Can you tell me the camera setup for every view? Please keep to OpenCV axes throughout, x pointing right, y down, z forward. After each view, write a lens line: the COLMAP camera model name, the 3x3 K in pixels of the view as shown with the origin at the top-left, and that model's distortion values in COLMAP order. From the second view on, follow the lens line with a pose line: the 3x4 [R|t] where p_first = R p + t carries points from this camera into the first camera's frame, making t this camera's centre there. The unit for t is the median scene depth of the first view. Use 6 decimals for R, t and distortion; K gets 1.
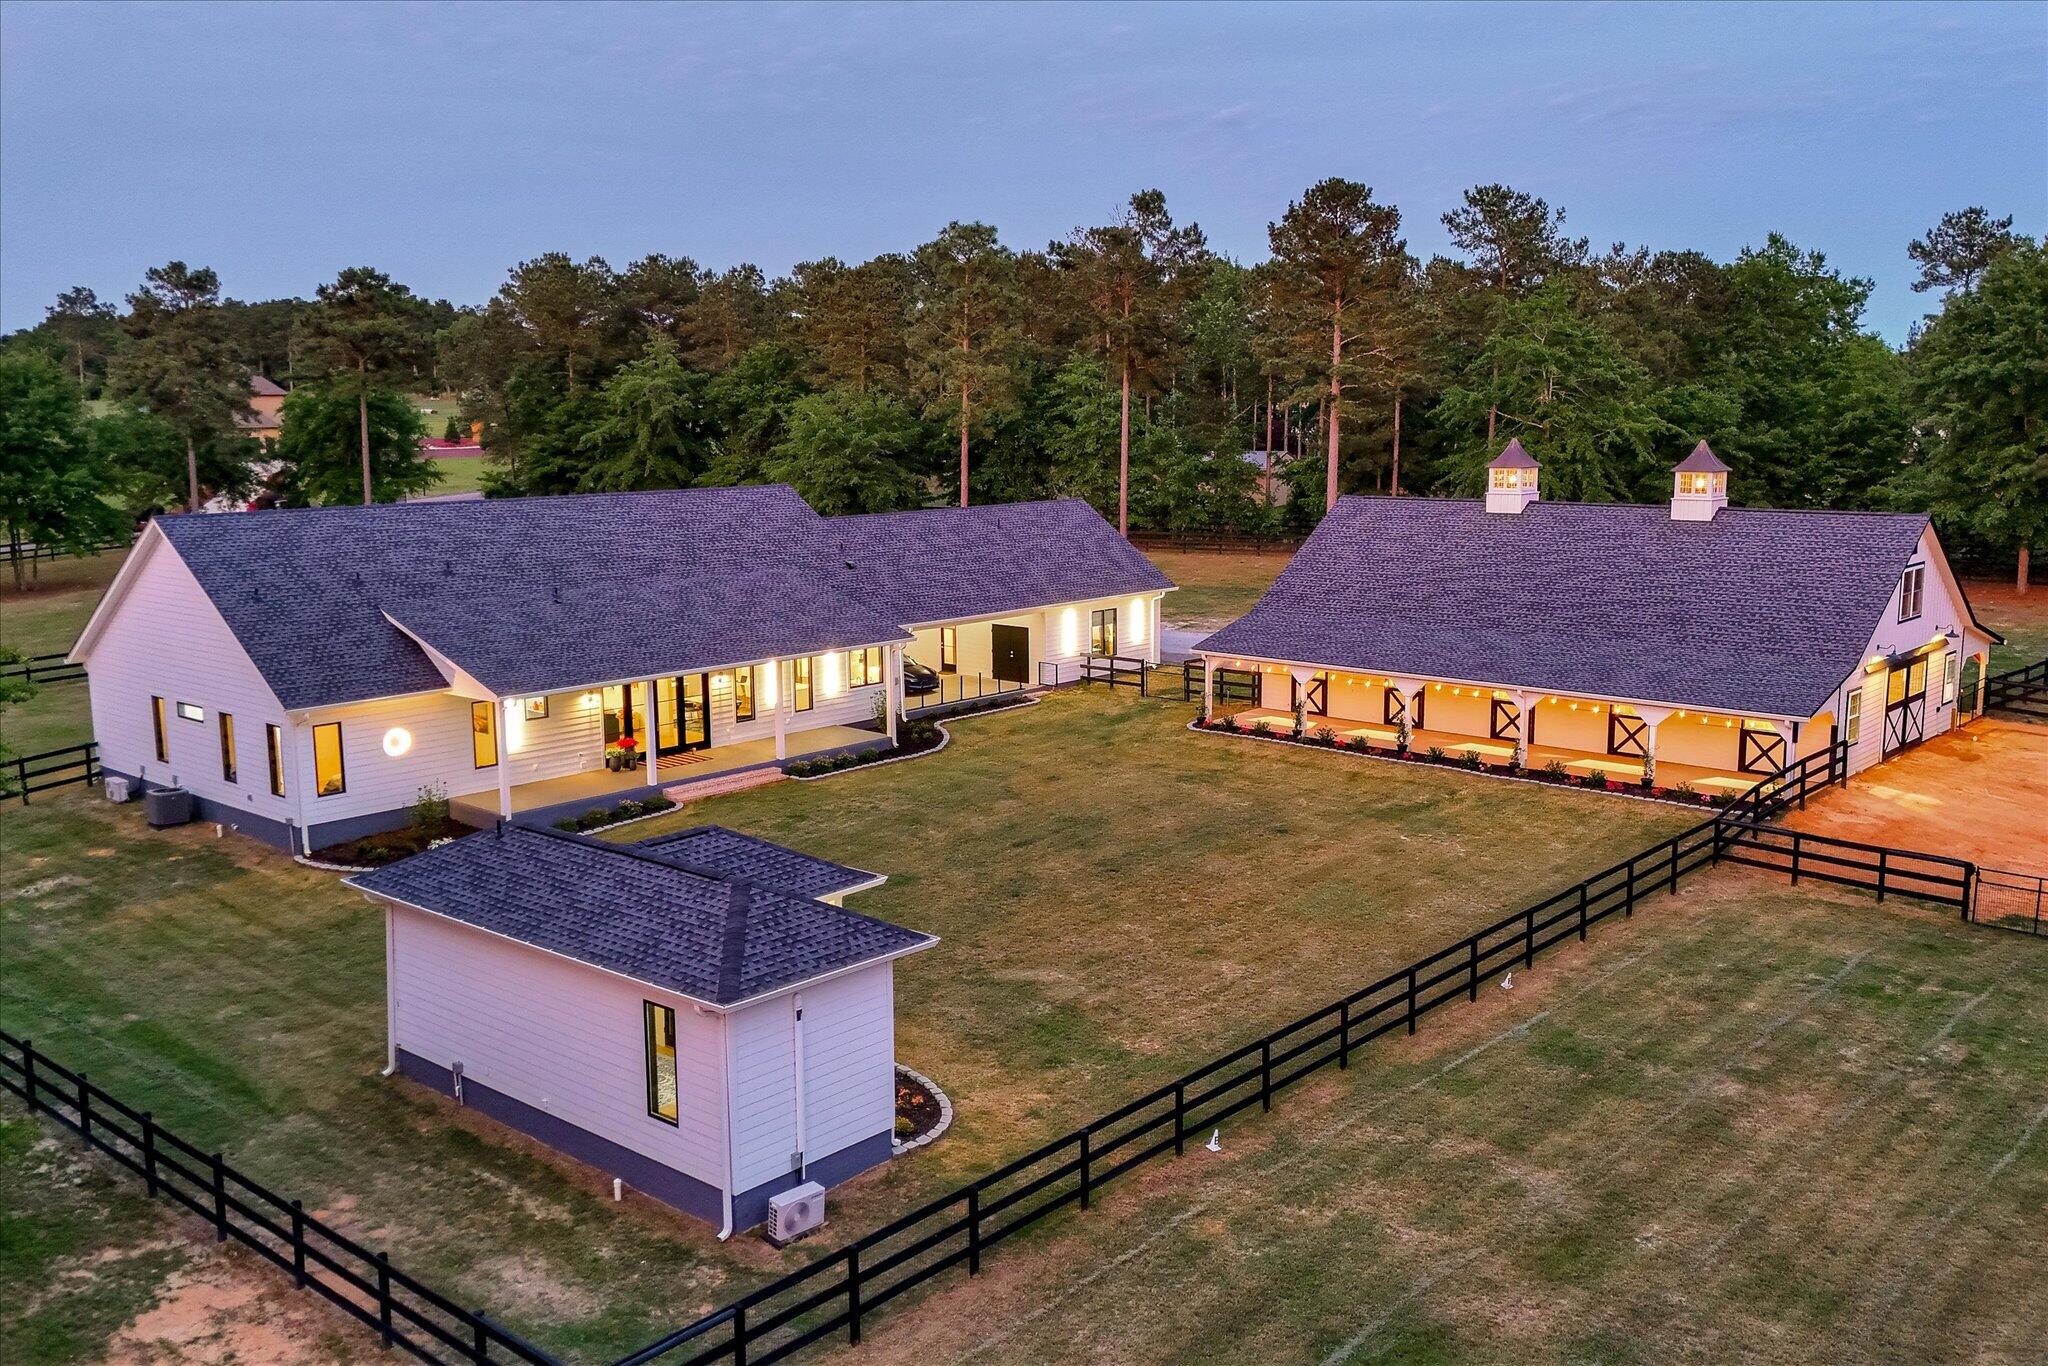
lens RADIAL K [[1768.9, 0, 1024.0], [0, 1768.9, 683.0], [0, 0, 1]] dist [0.103750, -0.168007]
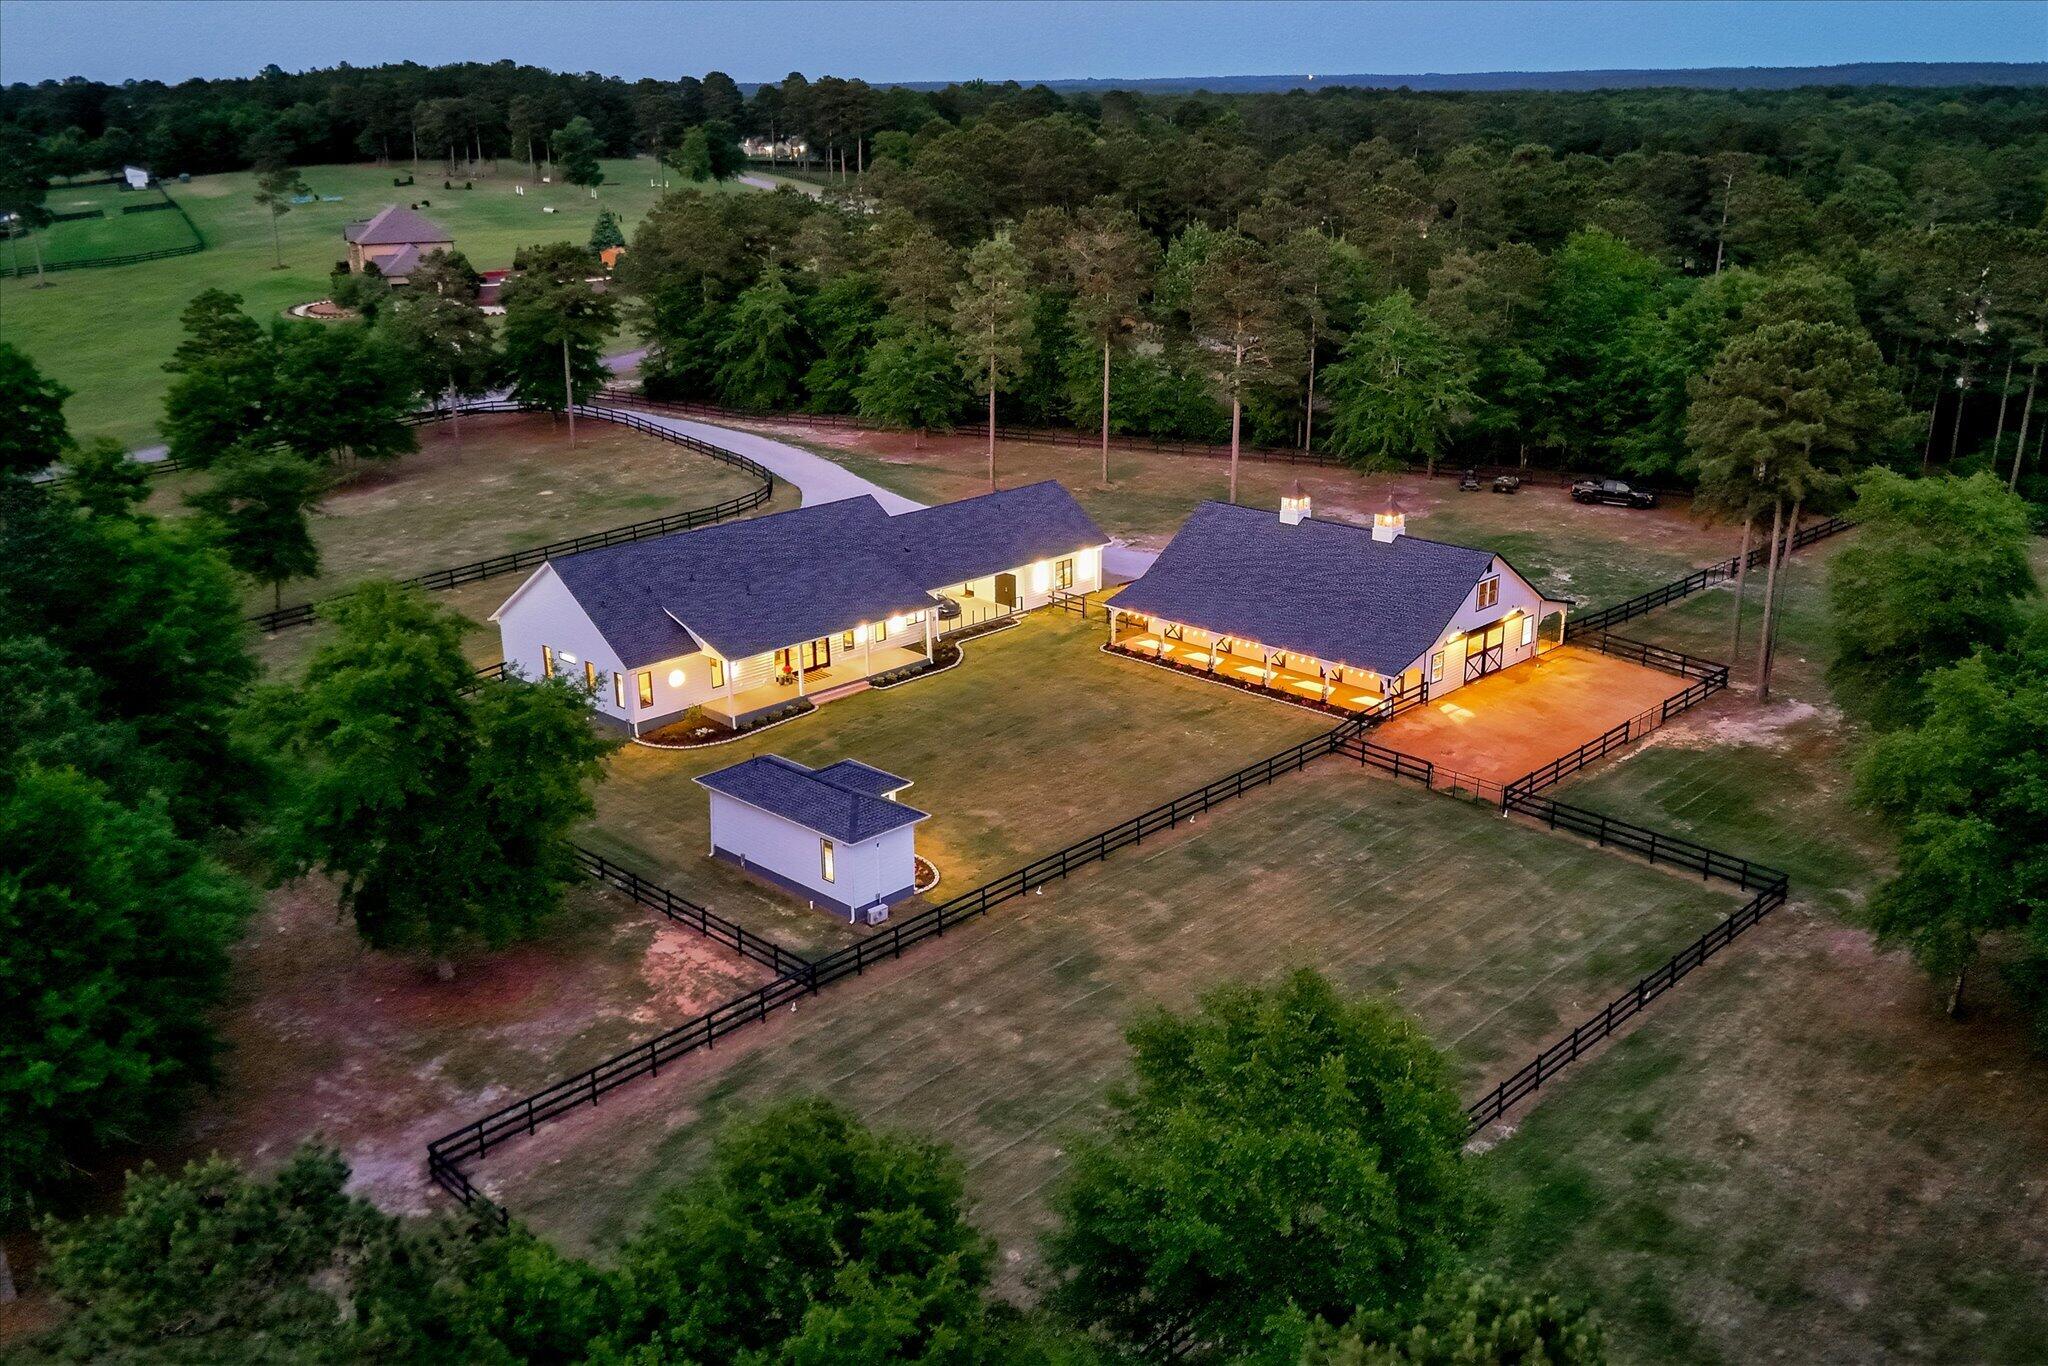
lens RADIAL K [[1768.9, 0, 1024.0], [0, 1768.9, 683.0], [0, 0, 1]] dist [0.103750, -0.168007]
pose [[0.998878, 0.012757, -0.045596, 0.116483], [-0.005204, 0.986763, 0.162088, -0.266542], [0.047061, -0.161669, 0.985722, -0.866670]]
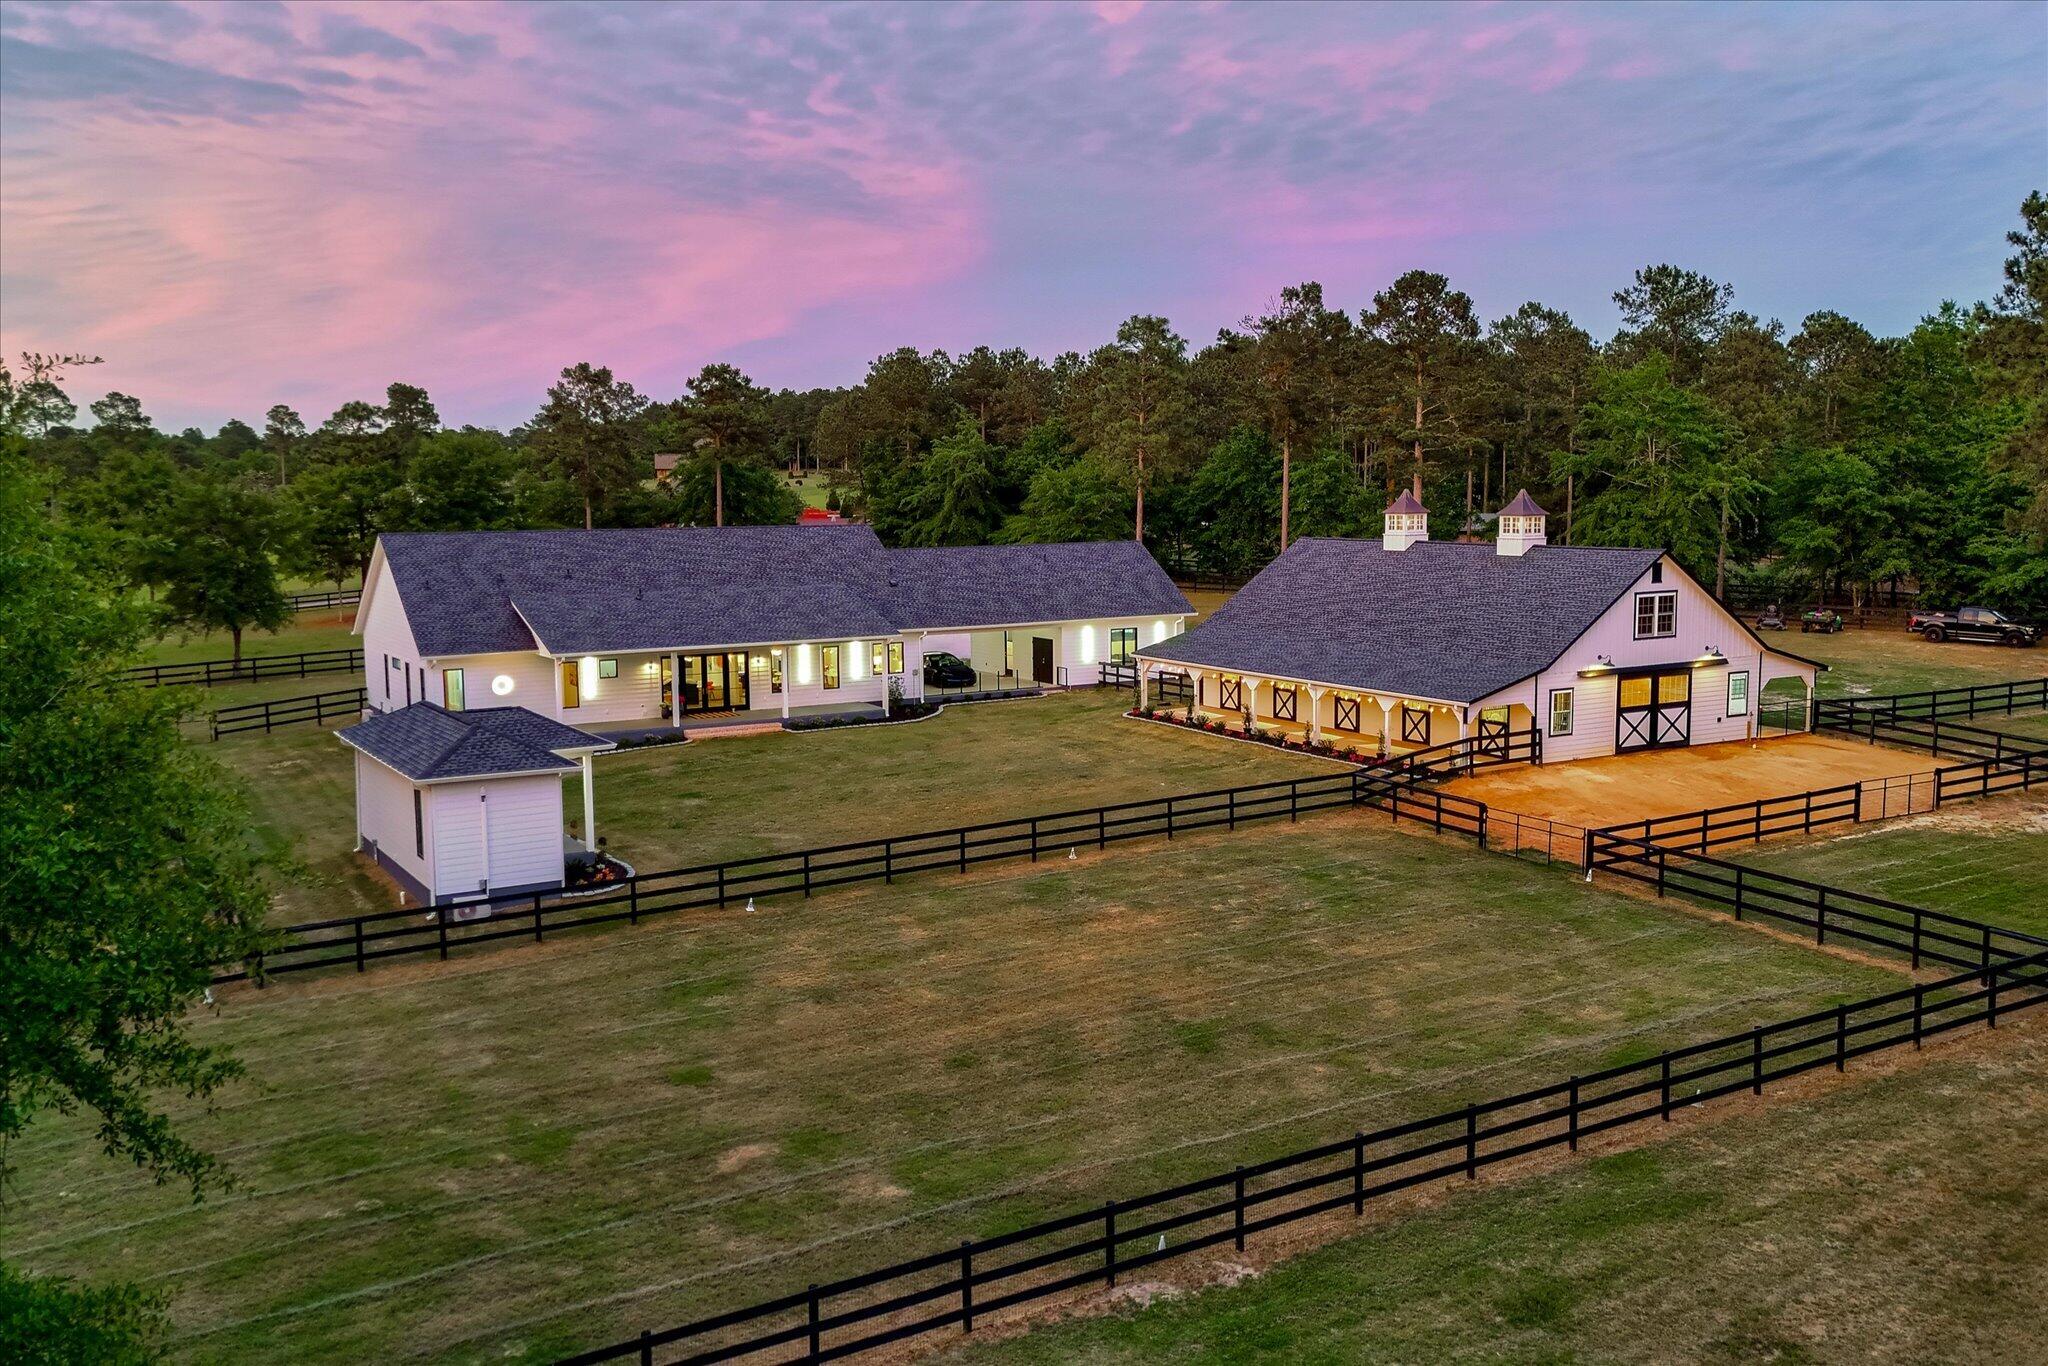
lens RADIAL K [[1768.9, 0, 1024.0], [0, 1768.9, 683.0], [0, 0, 1]] dist [0.103750, -0.168007]
pose [[0.953898, 0.033894, -0.298211, 0.479785], [-0.046538, 0.998289, -0.035400, 0.060229], [0.296501, 0.047646, 0.953843, -0.274013]]
